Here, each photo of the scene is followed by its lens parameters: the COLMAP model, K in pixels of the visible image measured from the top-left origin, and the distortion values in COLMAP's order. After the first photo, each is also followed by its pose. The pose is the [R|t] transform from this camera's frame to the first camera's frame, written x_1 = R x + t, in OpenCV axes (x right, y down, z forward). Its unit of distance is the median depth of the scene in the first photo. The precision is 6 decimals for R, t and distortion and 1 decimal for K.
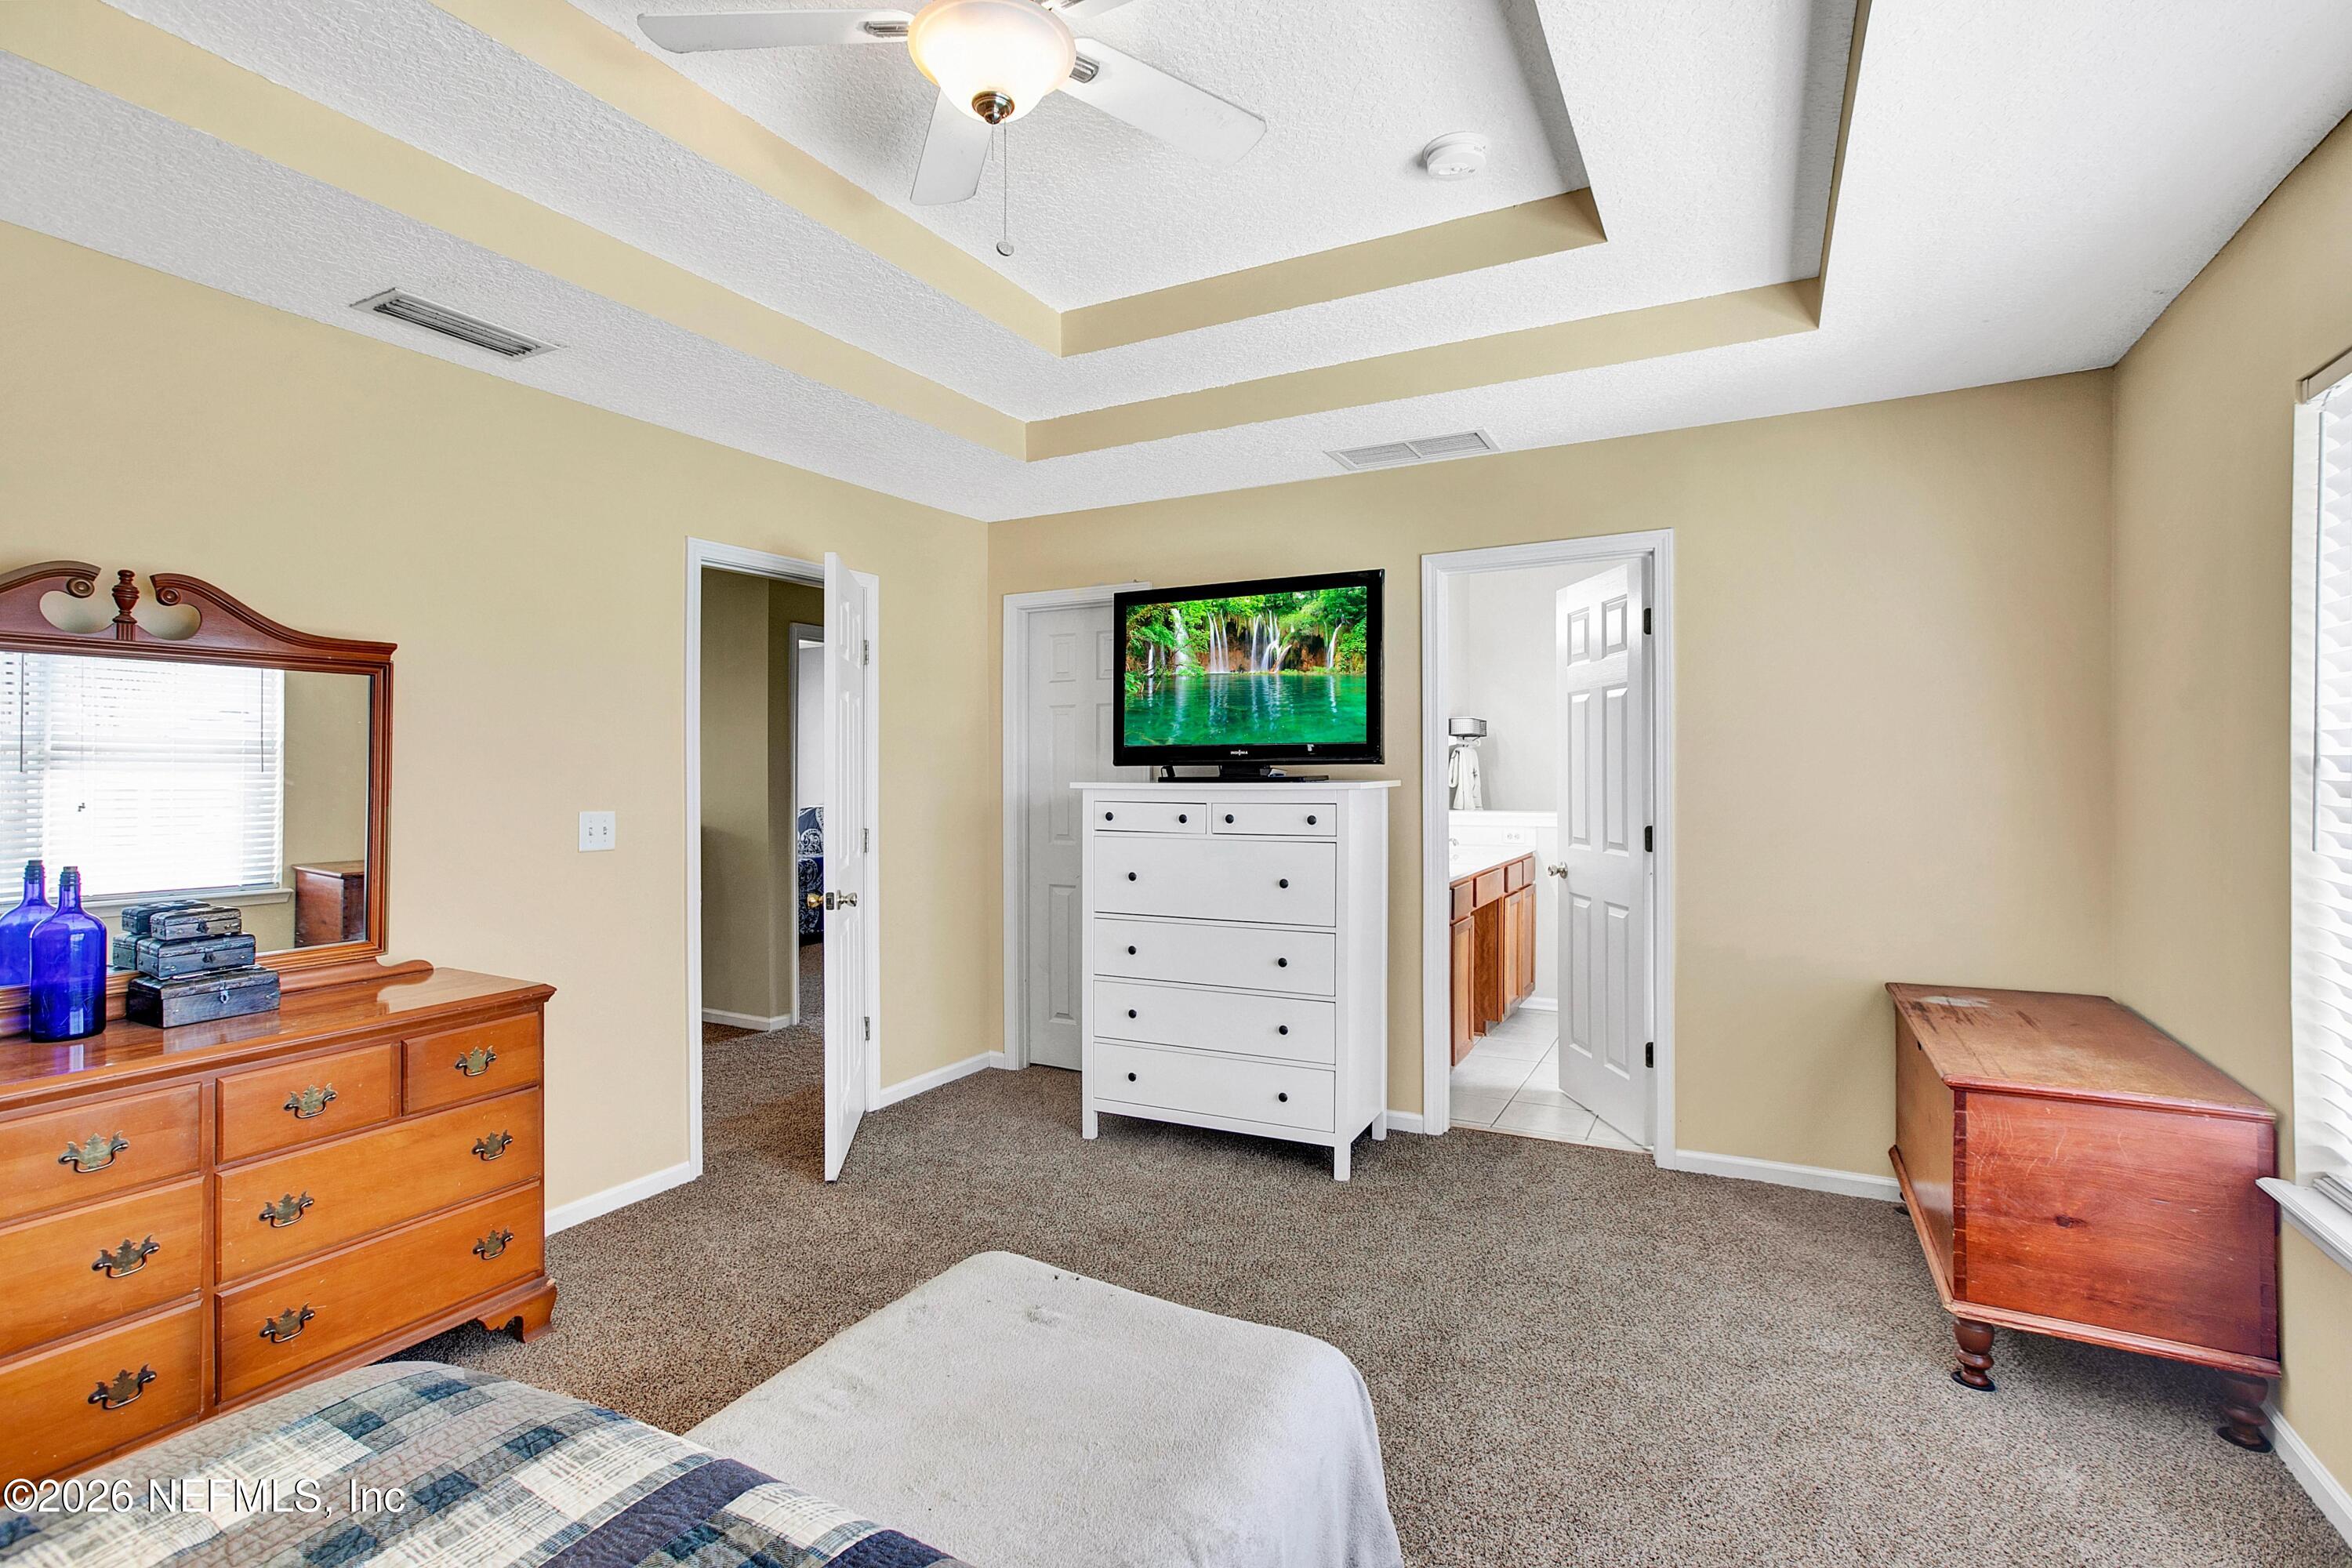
lens RADIAL K [[1104.5, 0, 1181.9], [0, 1104.5, 793.9], [0, 0, 1]] dist [-0.001287, 0.000571]
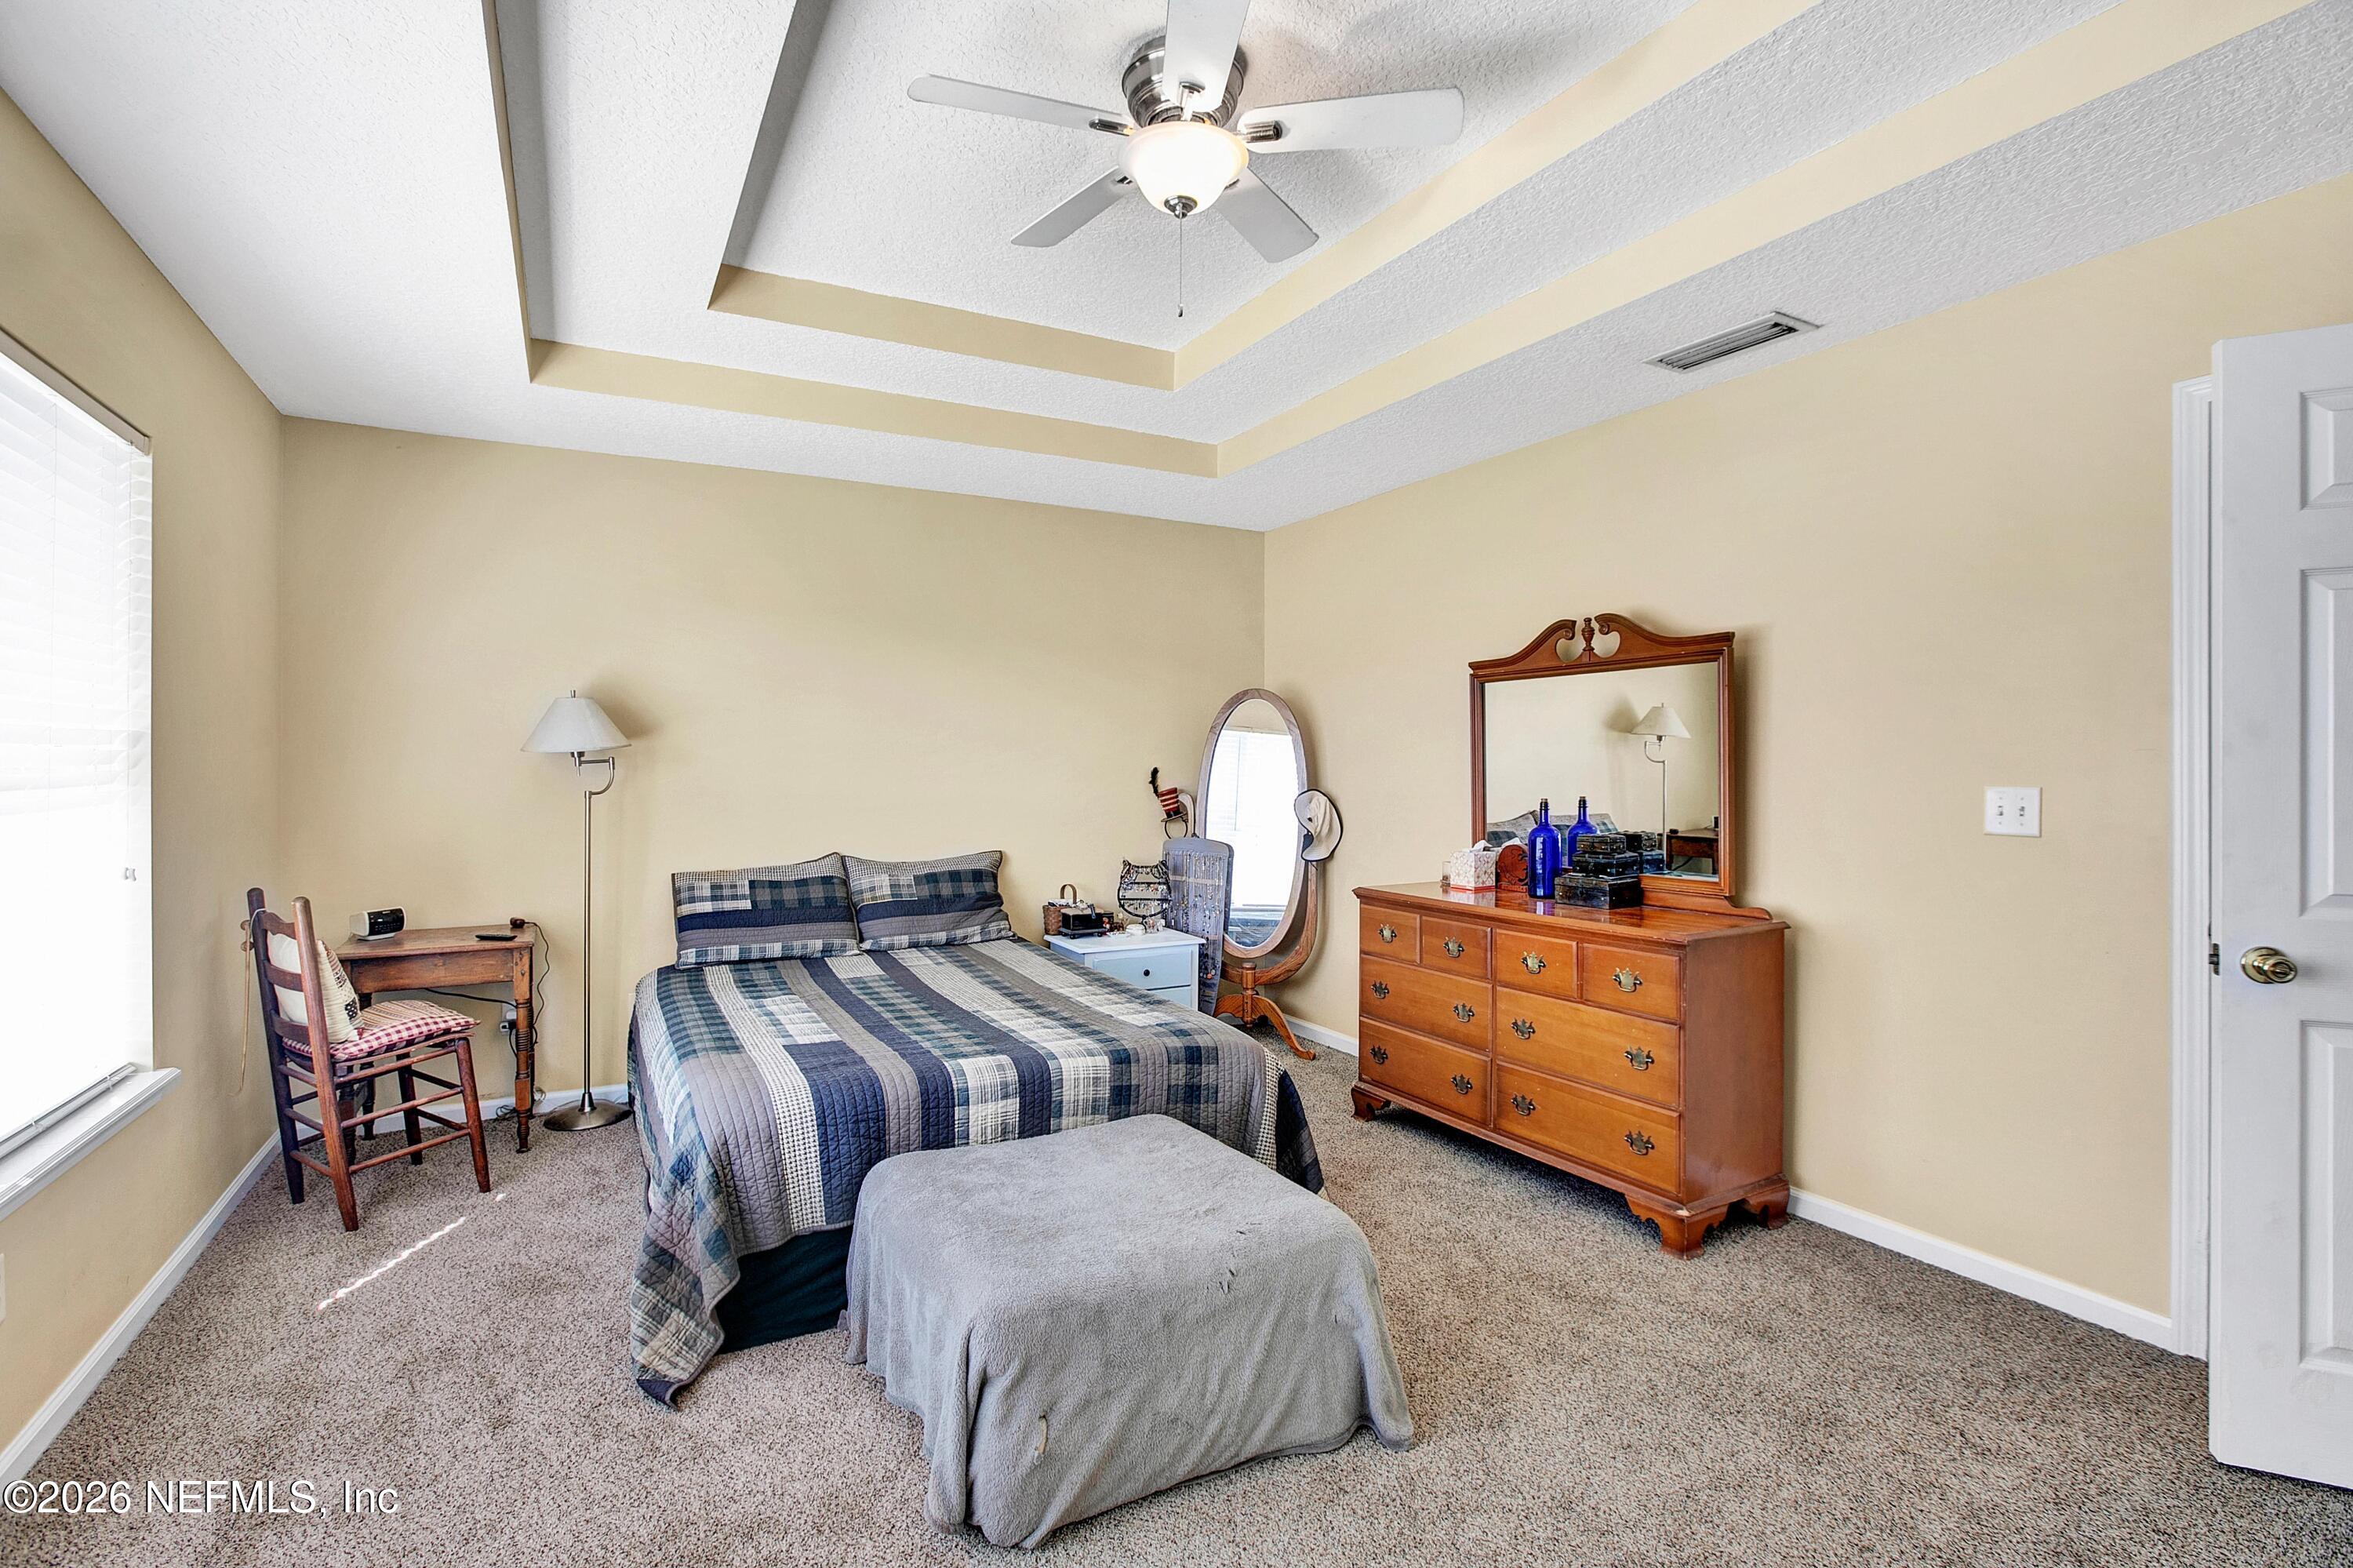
lens RADIAL K [[1105.1, 0, 1174.6], [0, 1105.1, 764.7], [0, 0, 1]] dist [-0.001287, 0.000571]
pose [[-0.550850, -0.002966, -0.834599, 0.703876], [-0.020943, 0.999728, 0.010269, 0.006460], [0.834341, 0.023135, -0.550763, 1.375278]]
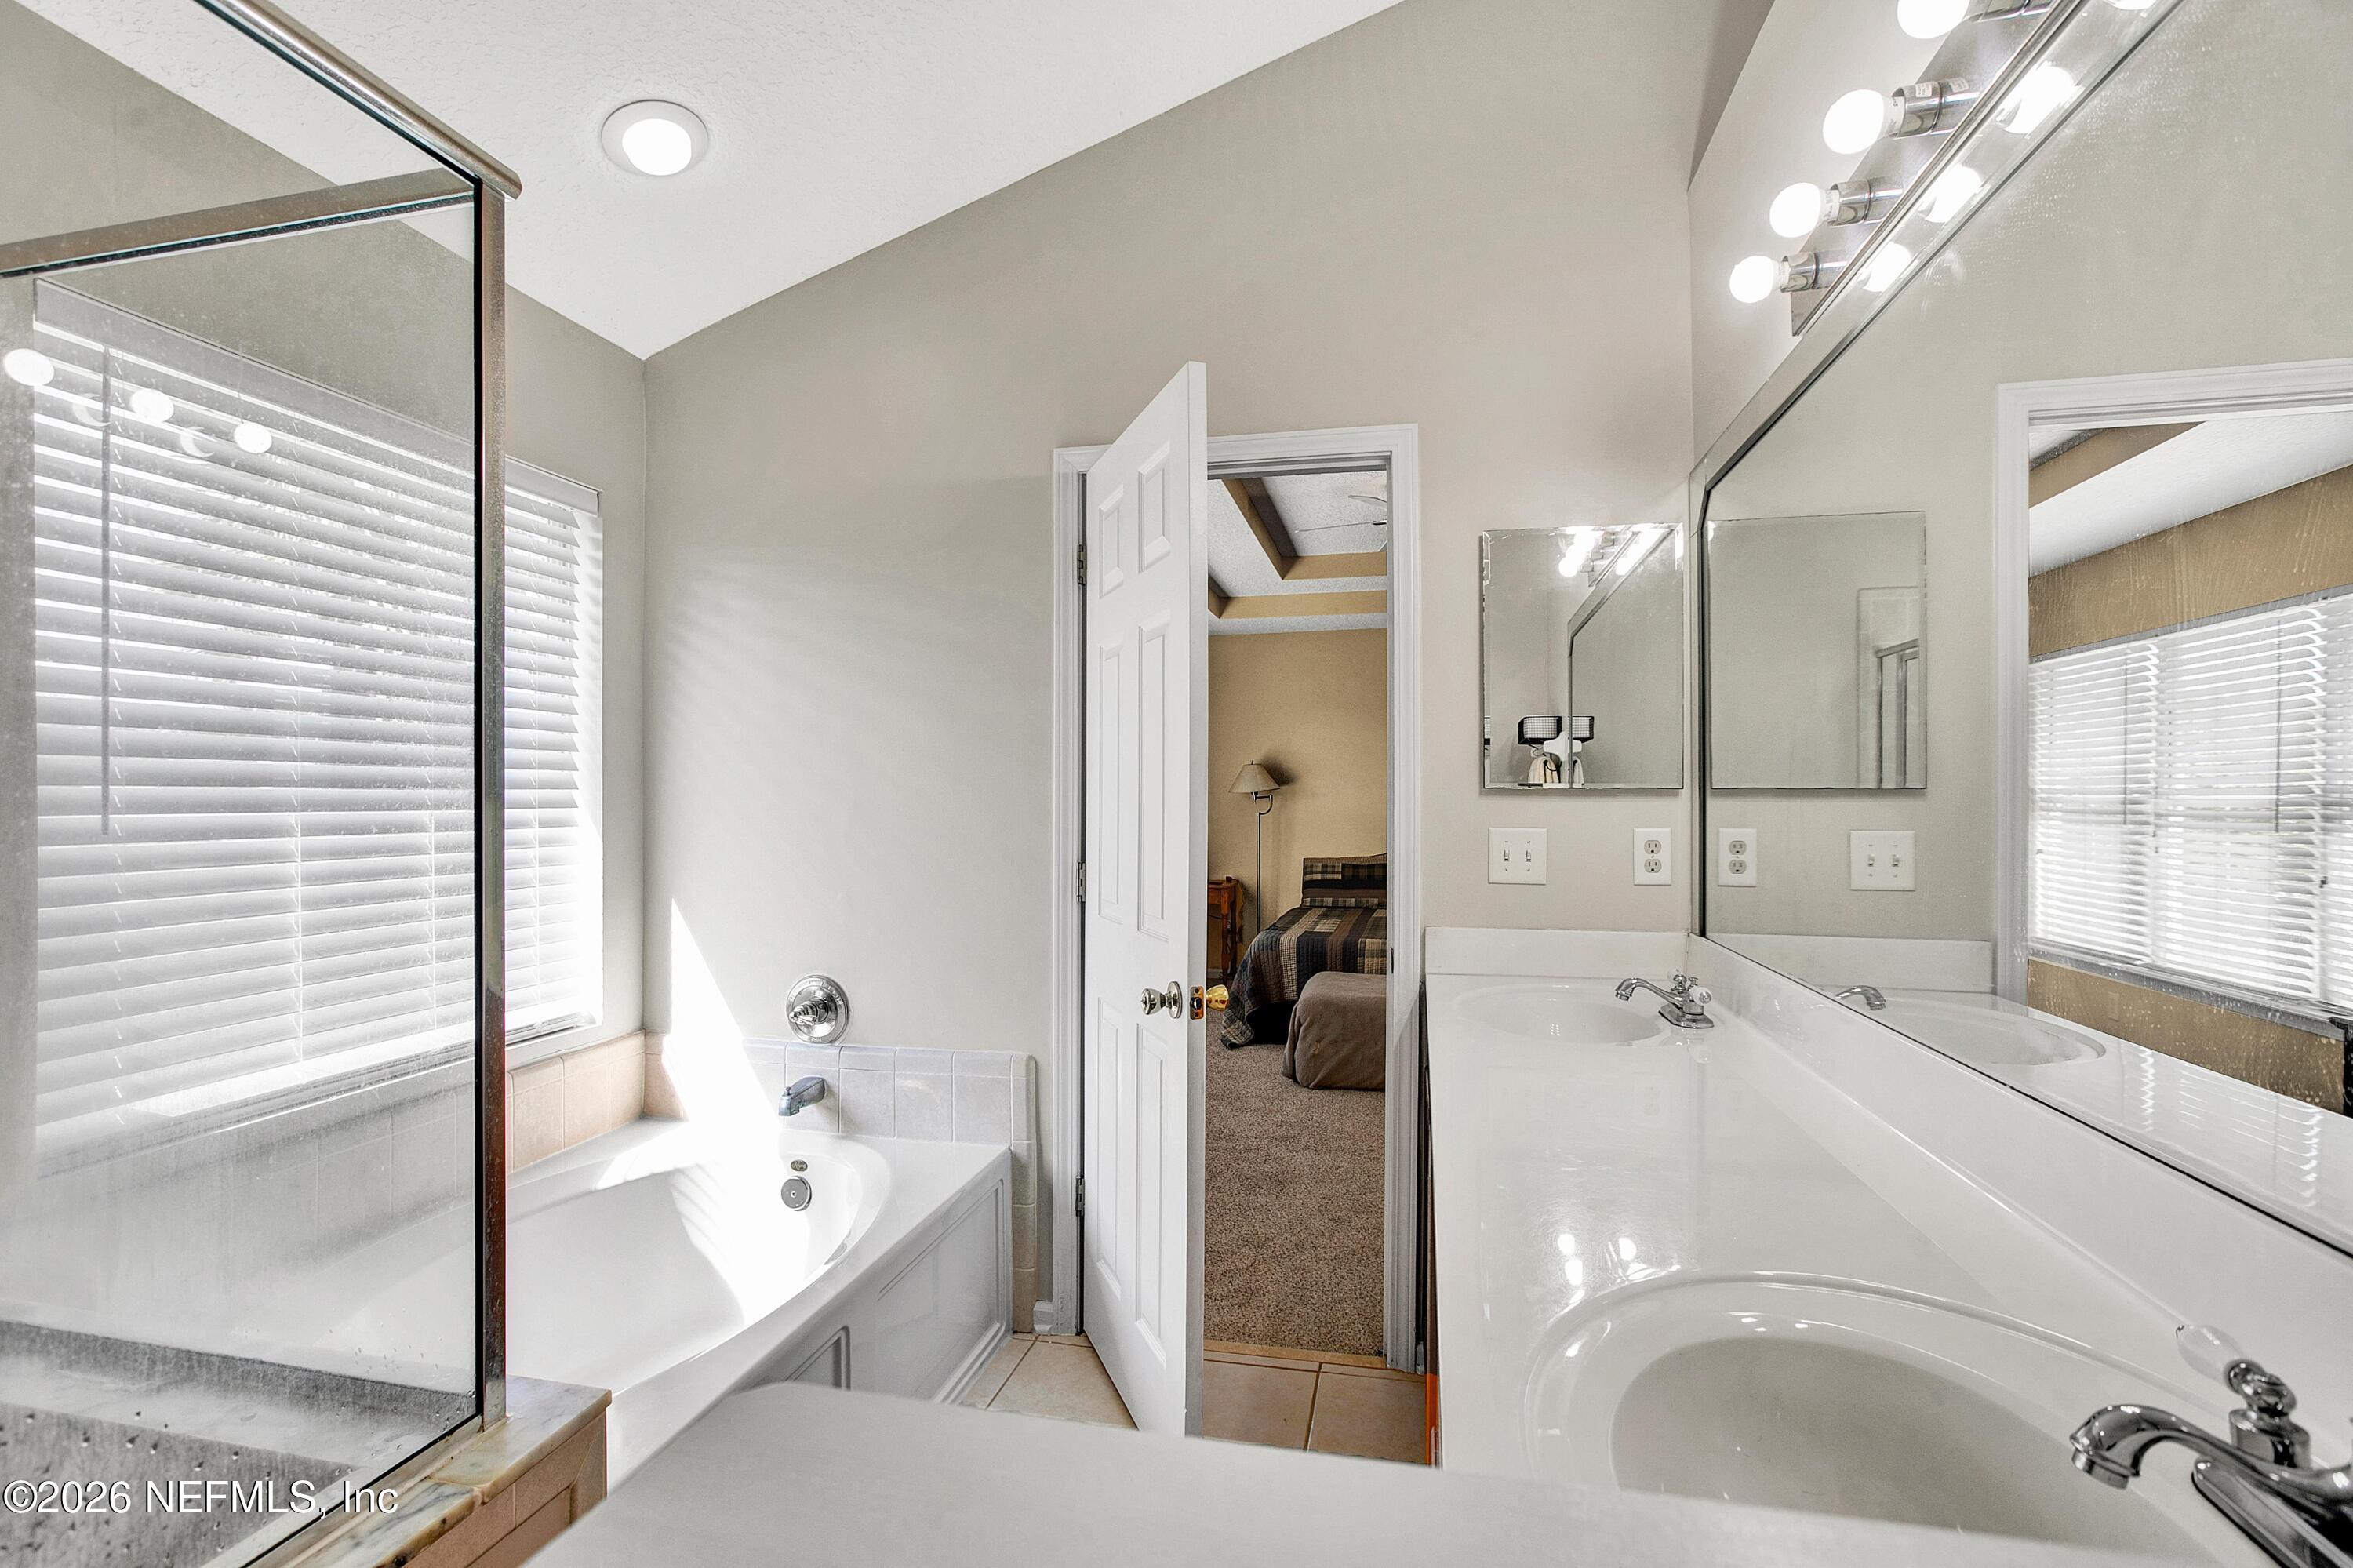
lens RADIAL K [[1105.1, 0, 1165.8], [0, 1105.1, 792.6], [0, 0, 1]] dist [-0.001287, 0.000571]
pose [[-0.965643, -0.000628, -0.259872, 0.957963], [-0.002388, 0.999976, 0.006457, 0.002692], [0.259861, 0.006855, -0.965622, 3.142425]]
